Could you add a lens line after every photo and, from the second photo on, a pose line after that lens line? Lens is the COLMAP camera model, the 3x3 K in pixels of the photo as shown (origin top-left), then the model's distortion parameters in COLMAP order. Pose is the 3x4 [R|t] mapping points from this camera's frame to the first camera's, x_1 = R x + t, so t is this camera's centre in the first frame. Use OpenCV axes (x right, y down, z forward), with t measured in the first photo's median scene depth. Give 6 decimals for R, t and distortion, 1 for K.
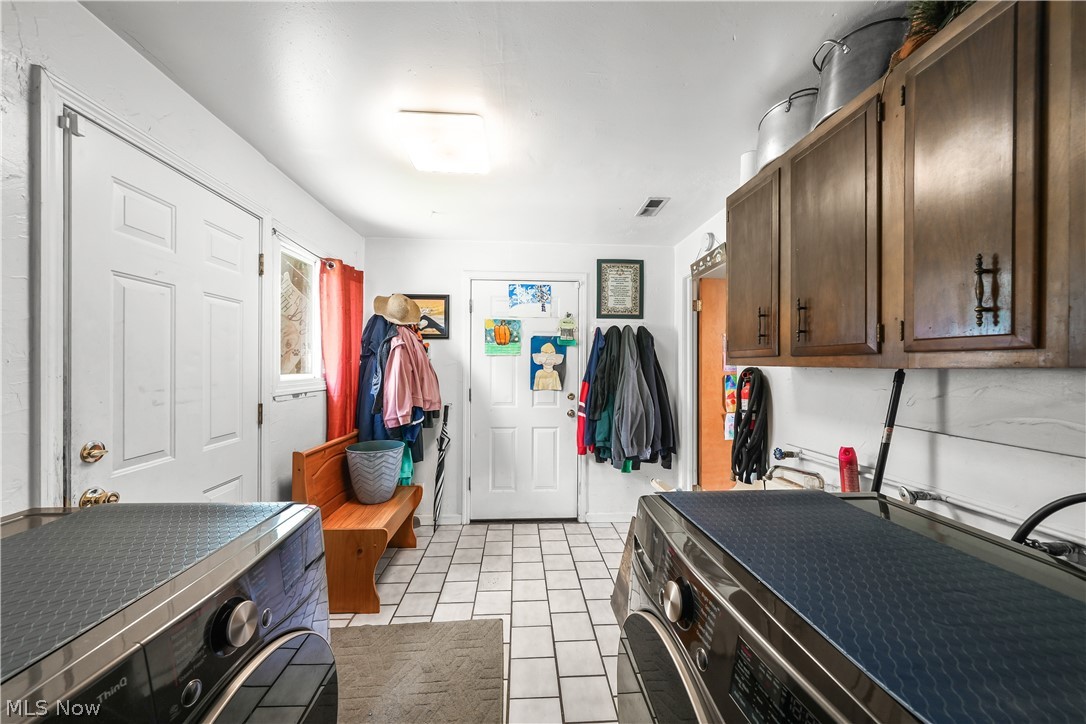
lens RADIAL K [[373.0, 0, 539.5], [0, 373.0, 355.6], [0, 0, 1]] dist [-0.000538, -0.000037]
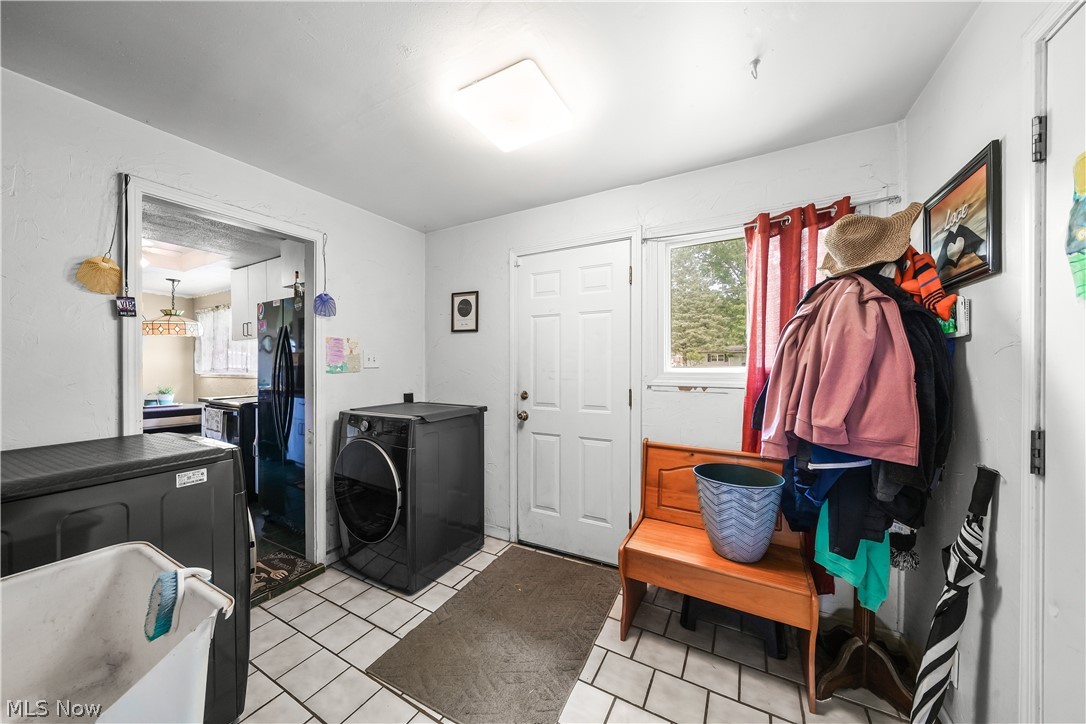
lens RADIAL K [[373.0, 0, 539.5], [0, 373.0, 355.6], [0, 0, 1]] dist [-0.000538, -0.000037]
pose [[-0.543406, -0.018103, -0.839275, 0.413454], [0.021013, 0.999161, -0.035157, 0.052205], [0.839207, -0.036741, -0.542569, 1.332290]]
